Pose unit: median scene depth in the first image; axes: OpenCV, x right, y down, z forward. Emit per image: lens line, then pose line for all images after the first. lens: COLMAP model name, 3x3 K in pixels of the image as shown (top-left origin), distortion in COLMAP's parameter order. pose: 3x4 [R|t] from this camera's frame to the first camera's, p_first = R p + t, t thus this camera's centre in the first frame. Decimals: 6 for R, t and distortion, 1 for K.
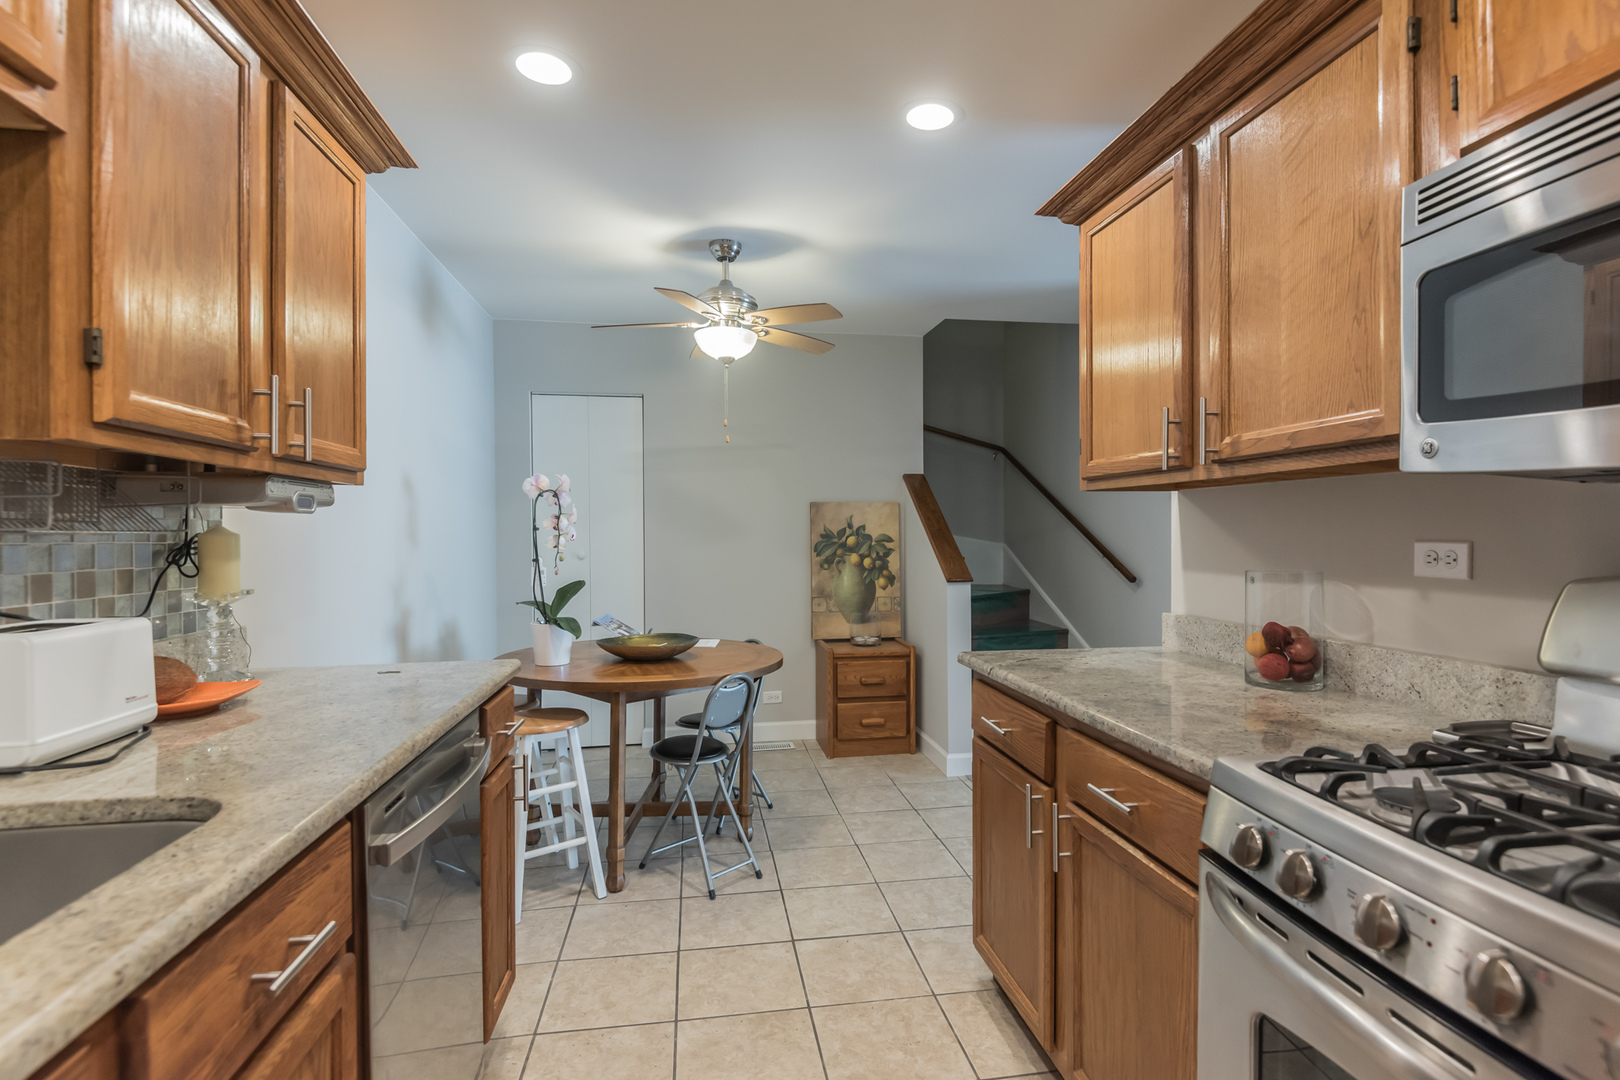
lens RADIAL K [[789.3, 0, 809.1], [0, 789.3, 536.2], [0, 0, 1]] dist [0.002650, 0.000138]
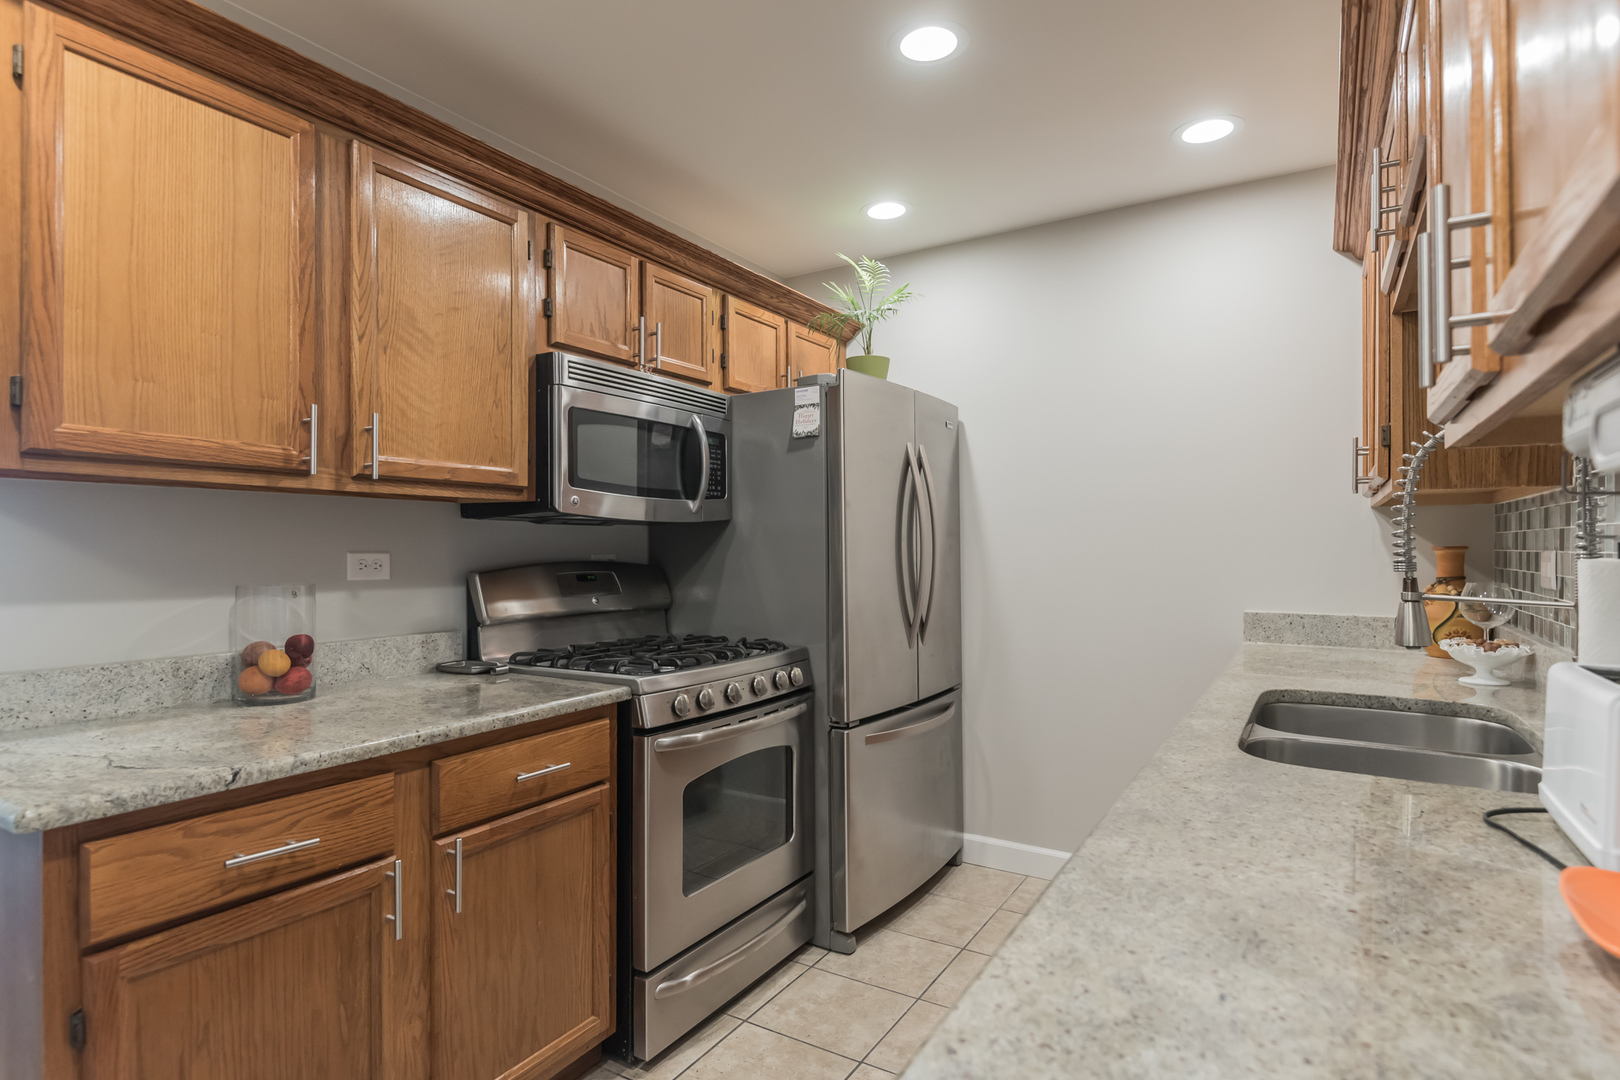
lens RADIAL K [[857.0, 0, 806.3], [0, 857.0, 541.0], [0, 0, 1]] dist [-0.001006, 0.000020]
pose [[-0.771992, 0.005839, 0.635605, -0.692215], [0.005208, 0.999982, -0.002860, -0.005108], [-0.635610, 0.001102, -0.772009, 1.642915]]
